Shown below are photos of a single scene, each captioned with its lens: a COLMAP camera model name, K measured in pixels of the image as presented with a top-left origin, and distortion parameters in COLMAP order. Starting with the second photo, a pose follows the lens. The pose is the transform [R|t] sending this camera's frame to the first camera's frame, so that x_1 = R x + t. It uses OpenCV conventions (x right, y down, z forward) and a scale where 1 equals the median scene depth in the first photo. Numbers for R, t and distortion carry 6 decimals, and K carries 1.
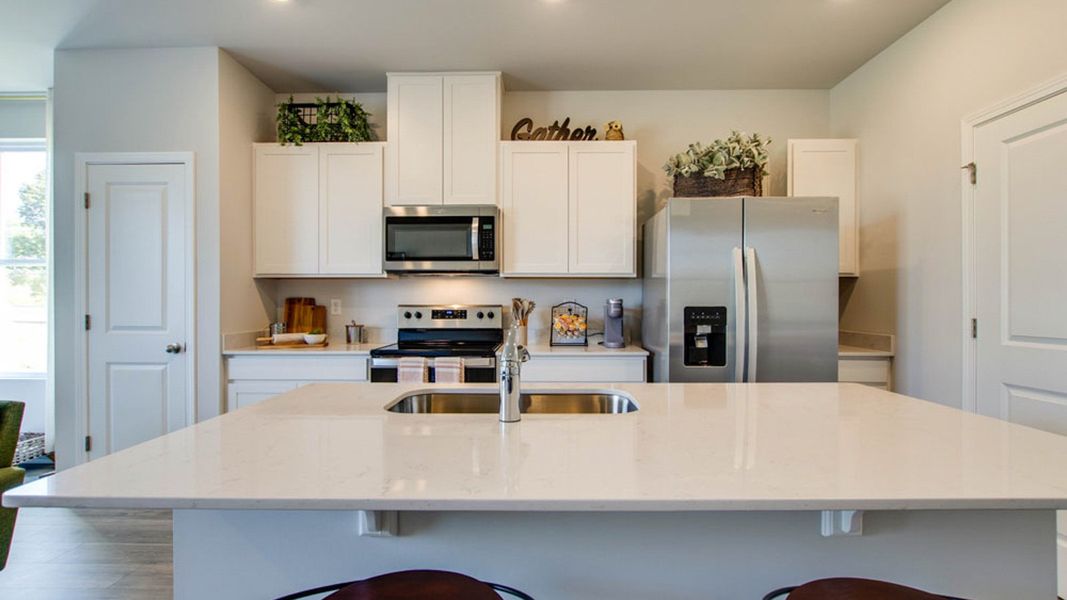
lens RADIAL K [[492.3, 0, 533.2], [0, 492.3, 302.6], [0, 0, 1]] dist [-0.004101, 0.000760]
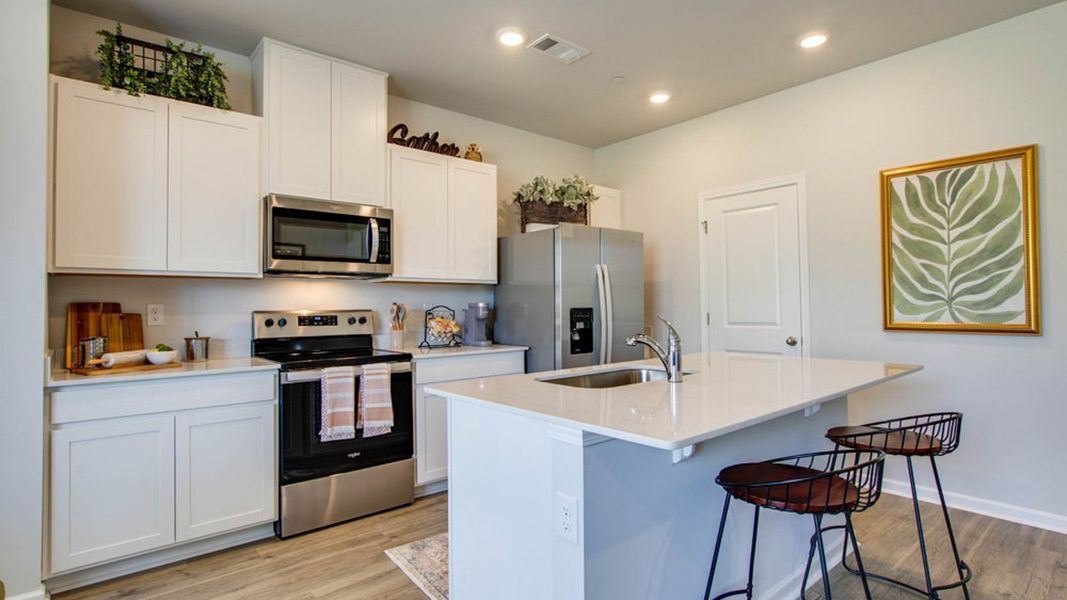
lens RADIAL K [[525.2, 0, 515.1], [0, 525.2, 295.3], [0, 0, 1]] dist [-0.003681, -0.000003]
pose [[0.762336, 0.006532, 0.647149, -0.546624], [0.010179, 0.999704, -0.022081, 0.002520], [-0.647102, 0.023420, 0.762044, 0.039700]]
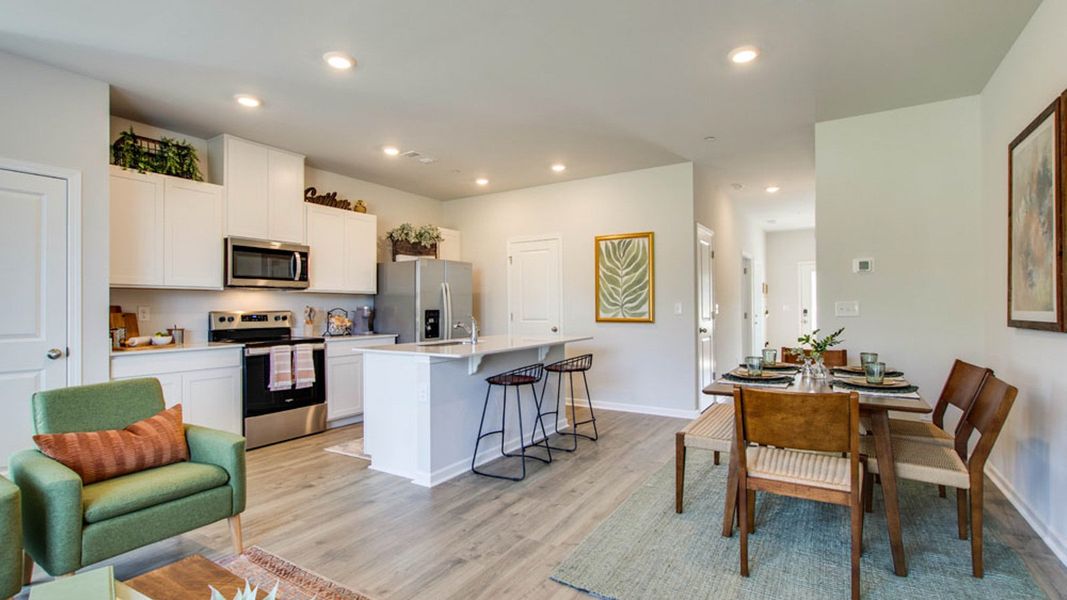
lens RADIAL K [[488.3, 0, 532.5], [0, 488.3, 303.2], [0, 0, 1]] dist [-0.010990, 0.000506]
pose [[0.519254, 0.004319, 0.854609, -0.968753], [0.008269, 0.999915, -0.010078, 0.003140], [-0.854580, 0.012300, 0.519174, -0.363043]]
